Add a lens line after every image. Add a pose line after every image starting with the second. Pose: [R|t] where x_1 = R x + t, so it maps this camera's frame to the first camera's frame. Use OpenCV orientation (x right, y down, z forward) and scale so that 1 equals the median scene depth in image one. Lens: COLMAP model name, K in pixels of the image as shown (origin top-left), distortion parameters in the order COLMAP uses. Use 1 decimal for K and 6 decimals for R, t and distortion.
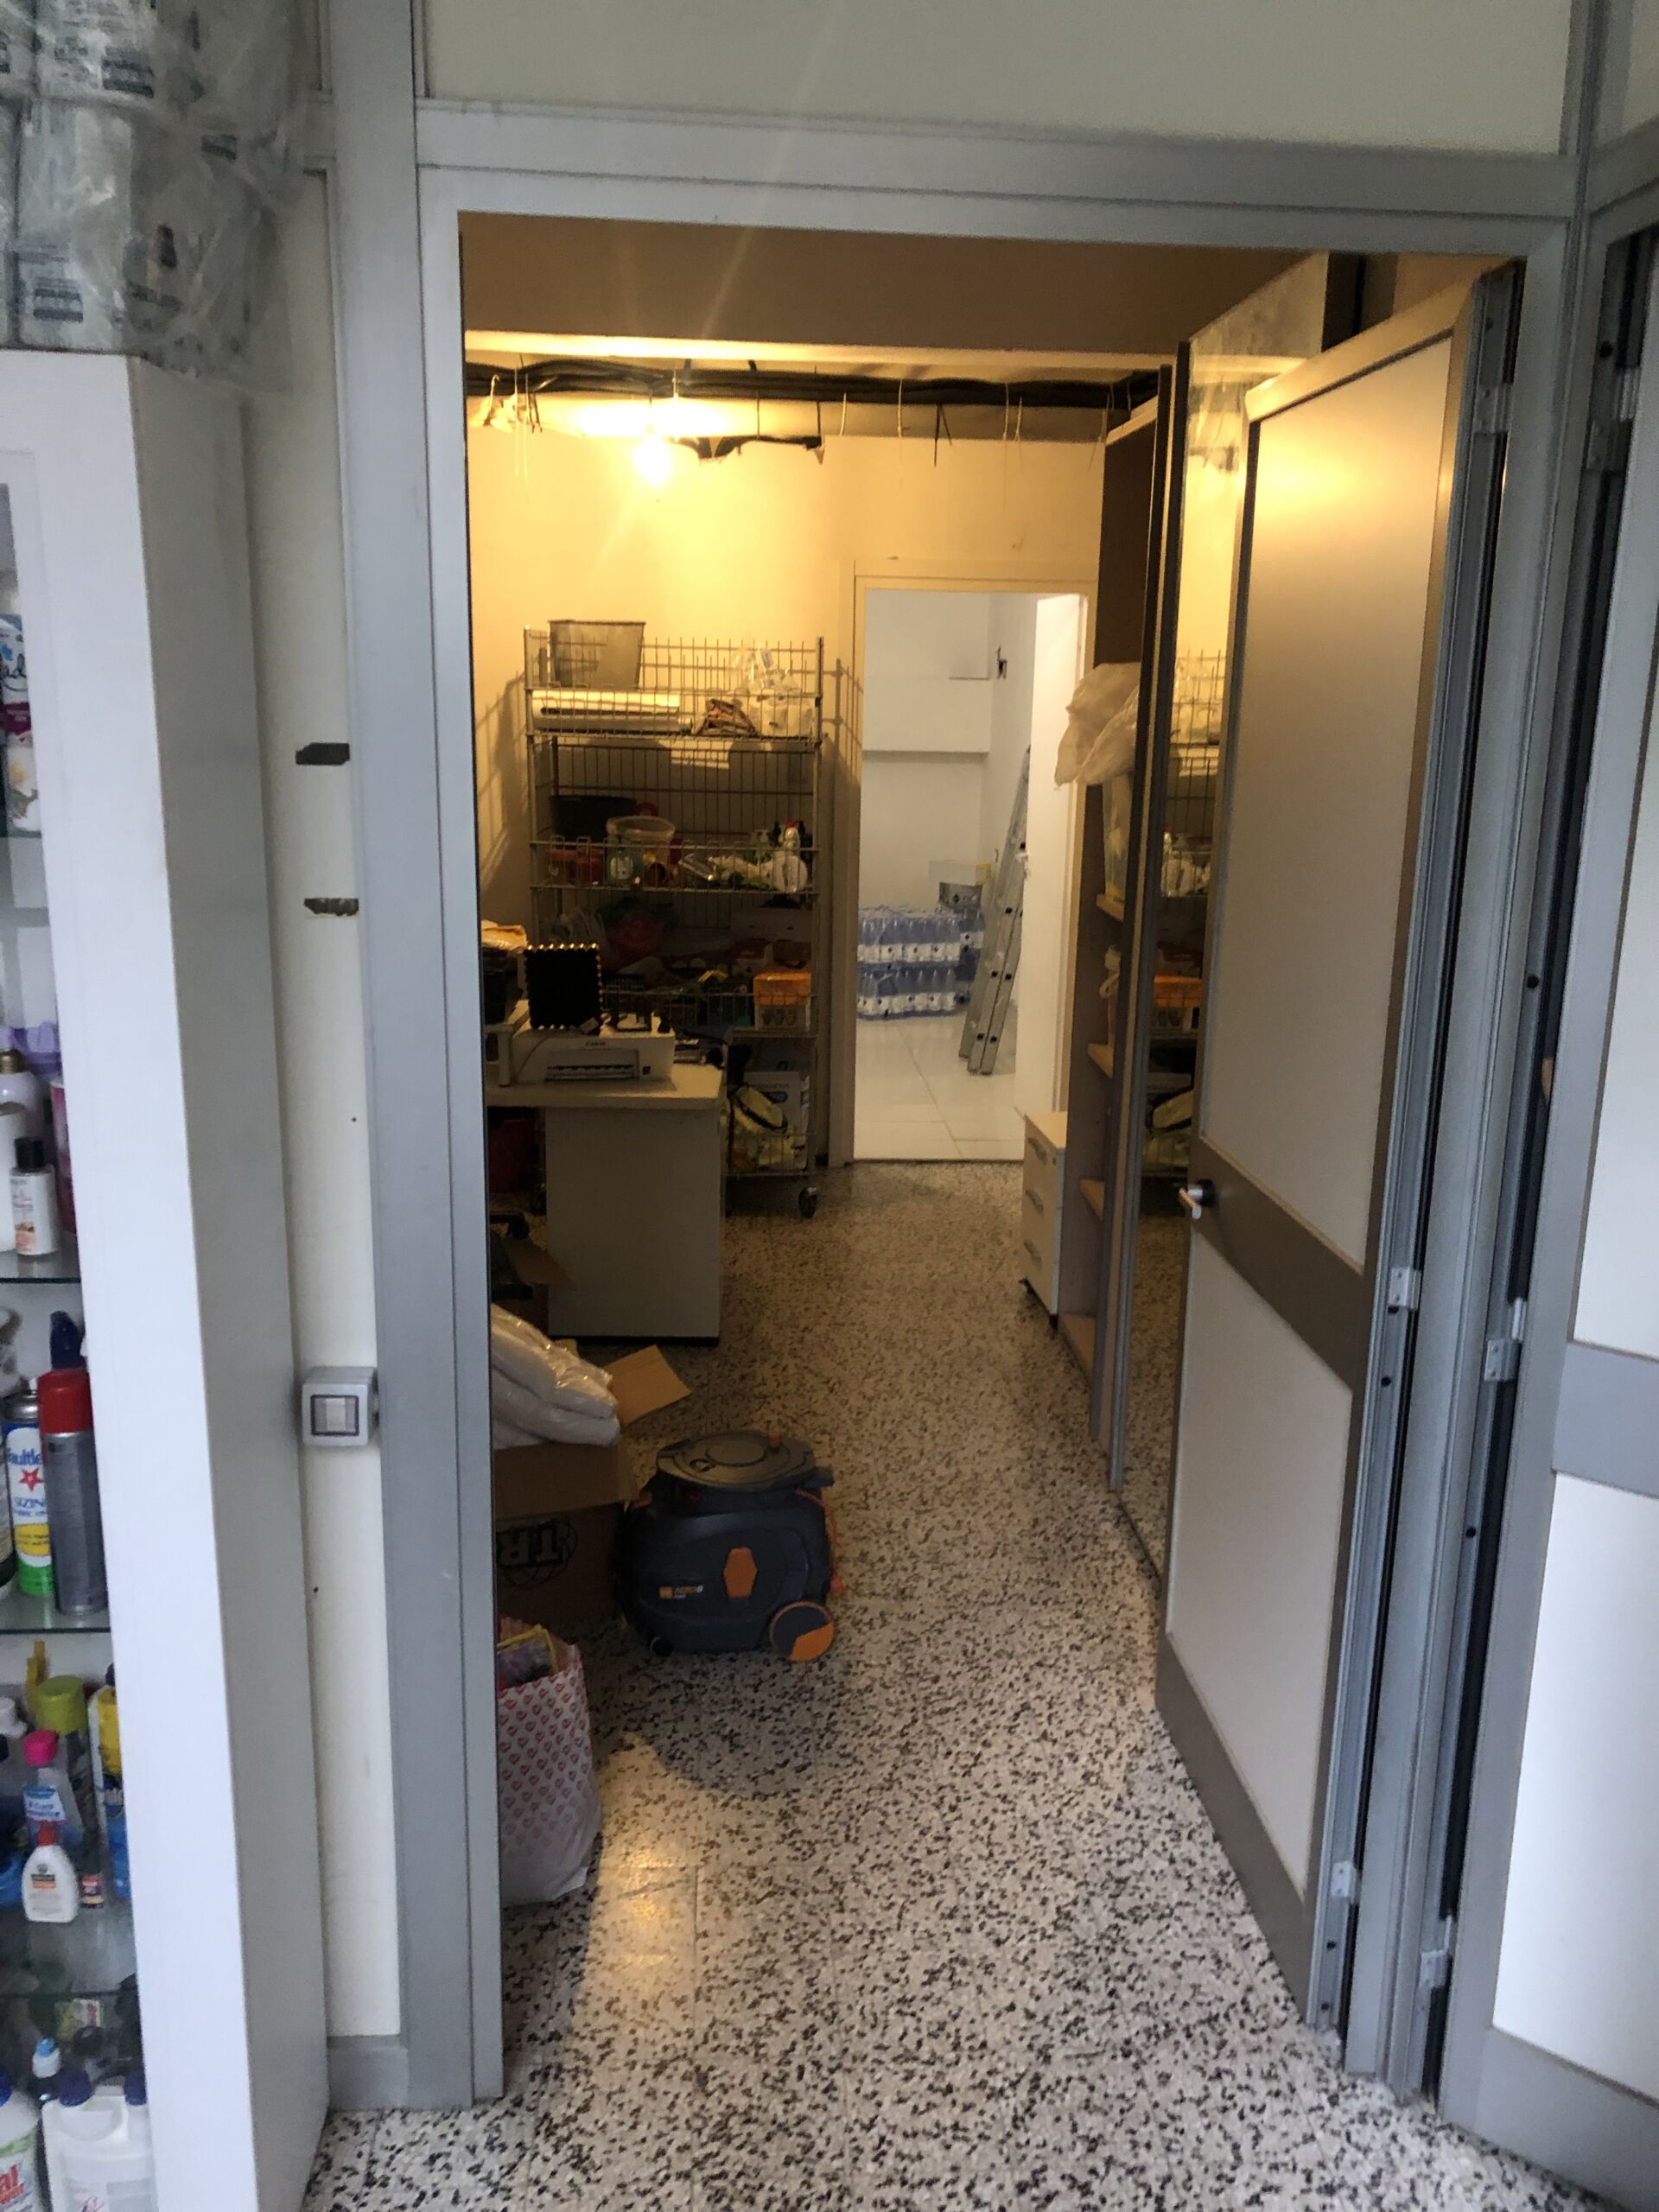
lens RADIAL K [[1796.8, 0, 845.9], [0, 1796.8, 1129.5], [0, 0, 1]] dist [0.044725, -0.045404]
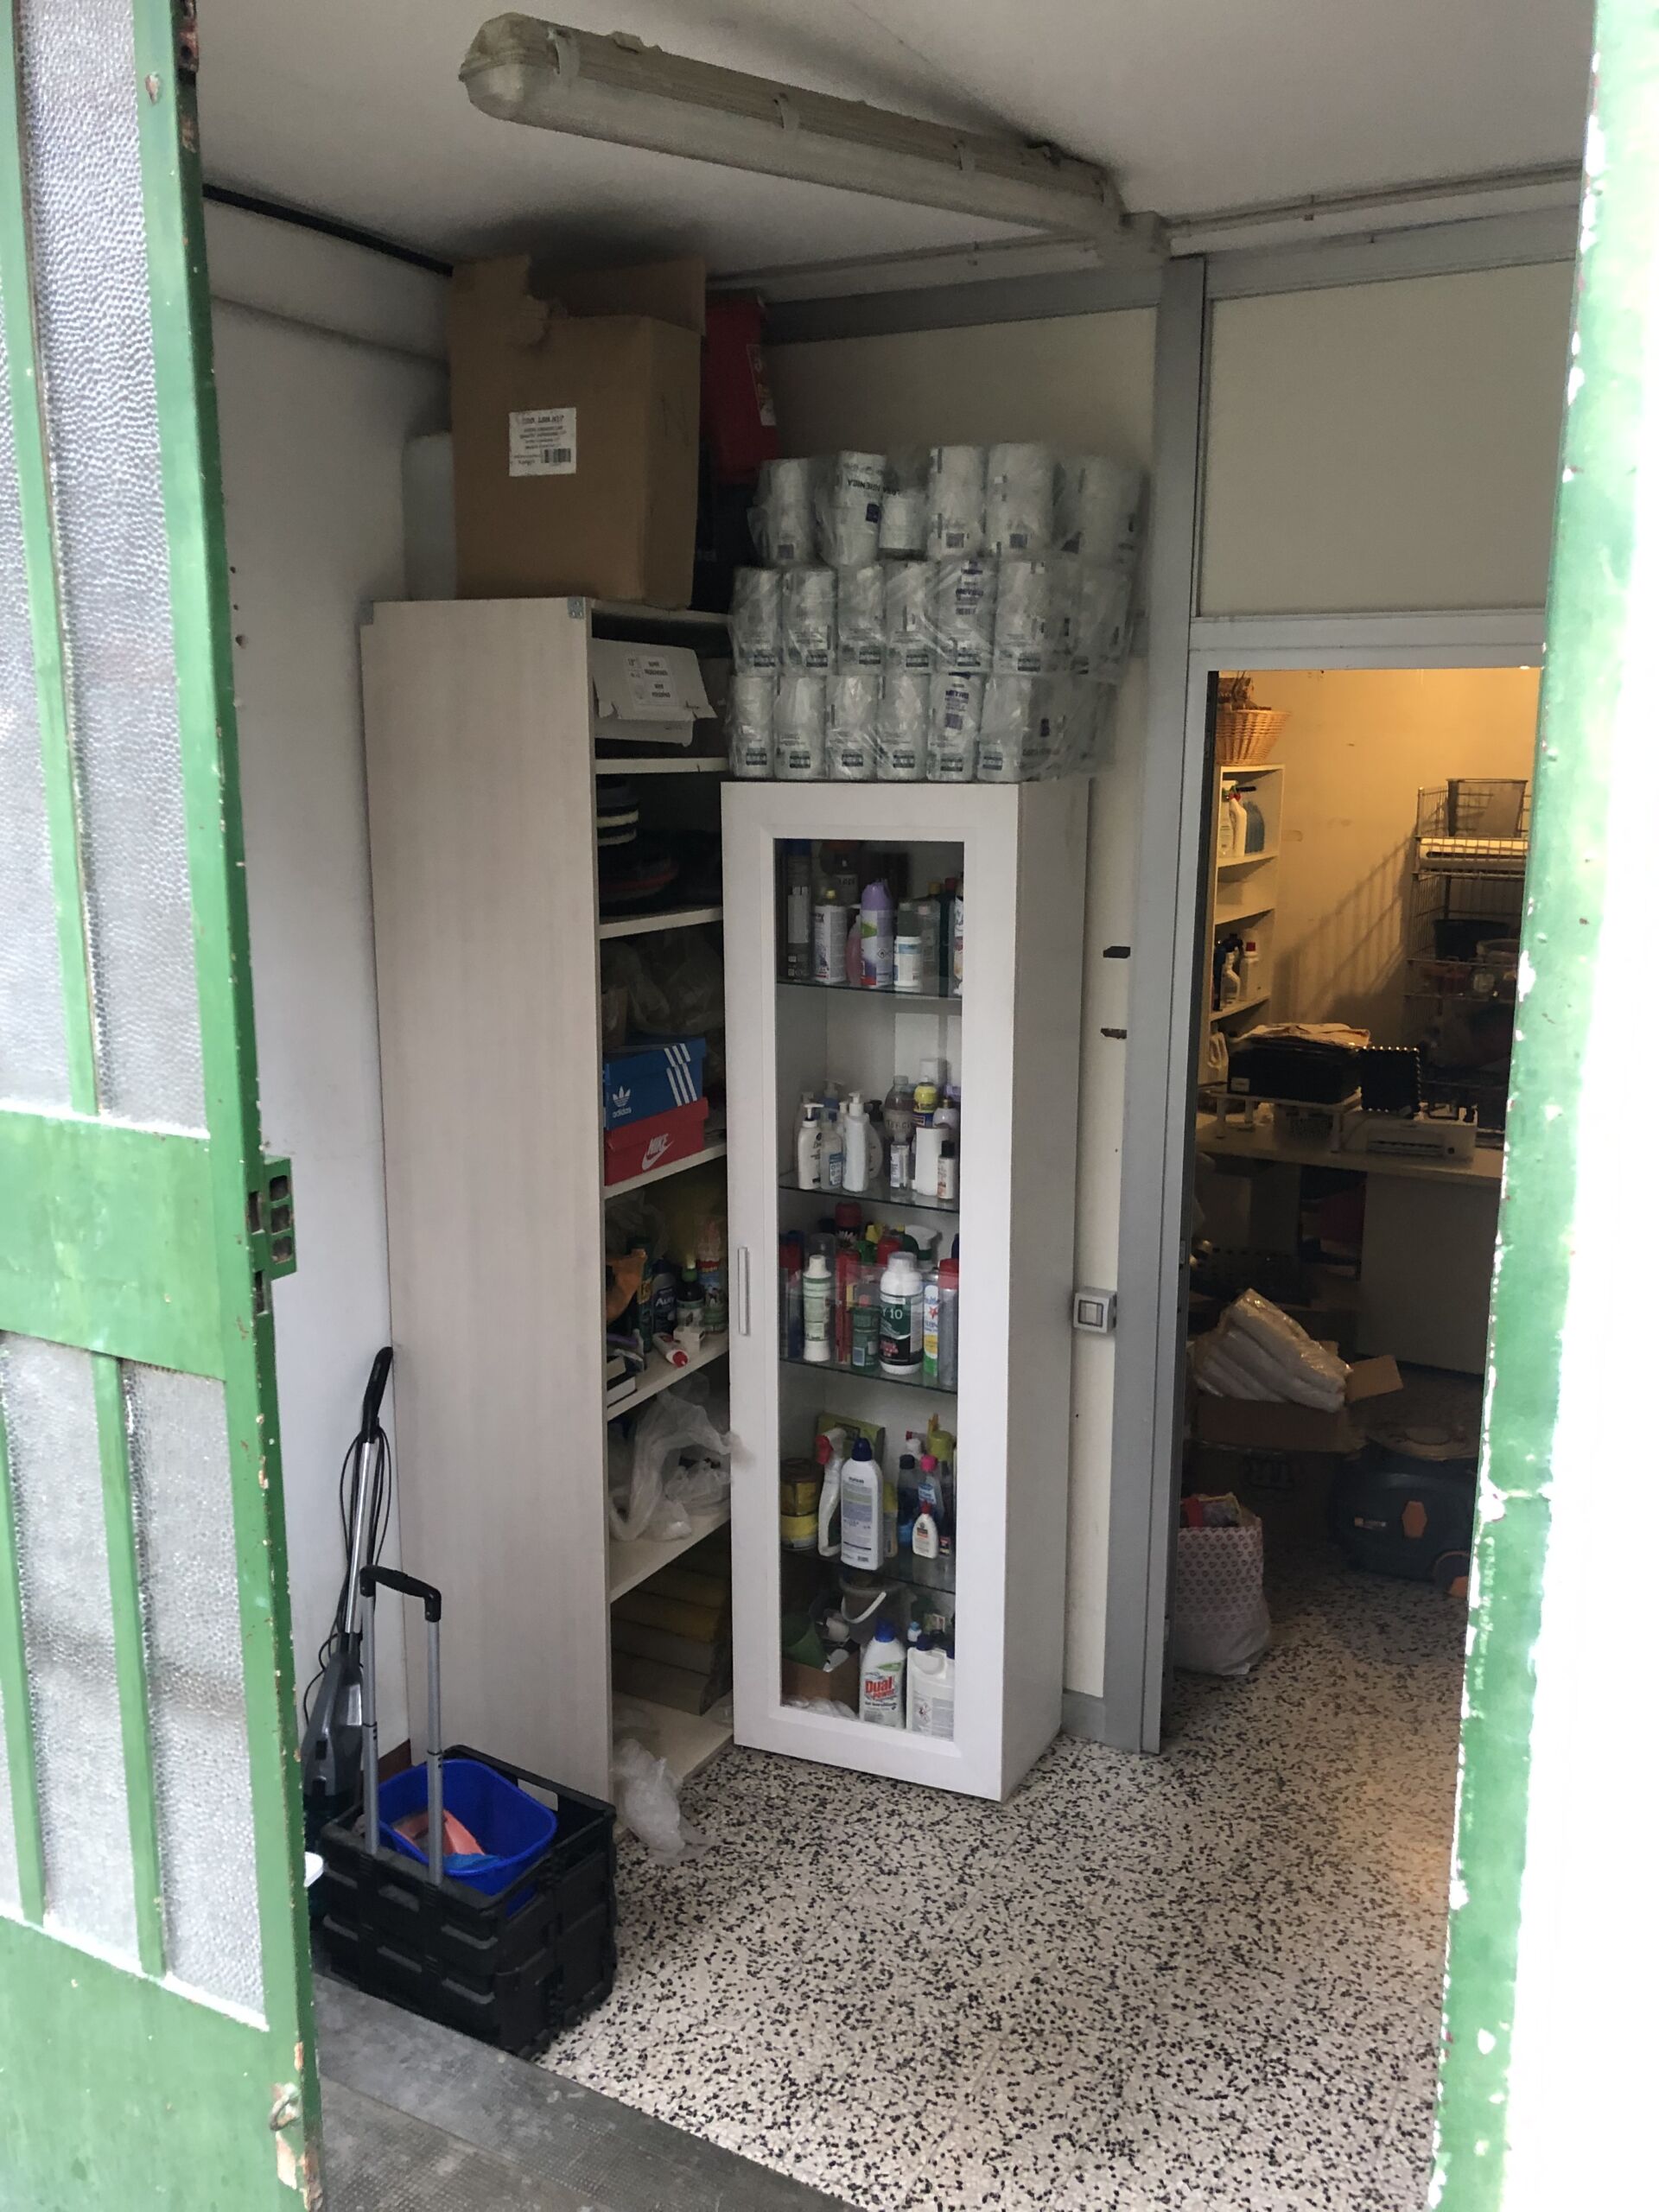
lens RADIAL K [[1796.8, 0, 829.2], [0, 1796.8, 1104.0], [0, 0, 1]] dist [0.044725, -0.045404]
pose [[0.841962, 0.085305, -0.532750, 0.404275], [-0.112031, 0.993542, -0.017966, 0.011733], [0.527777, 0.074811, 0.846082, -0.621879]]
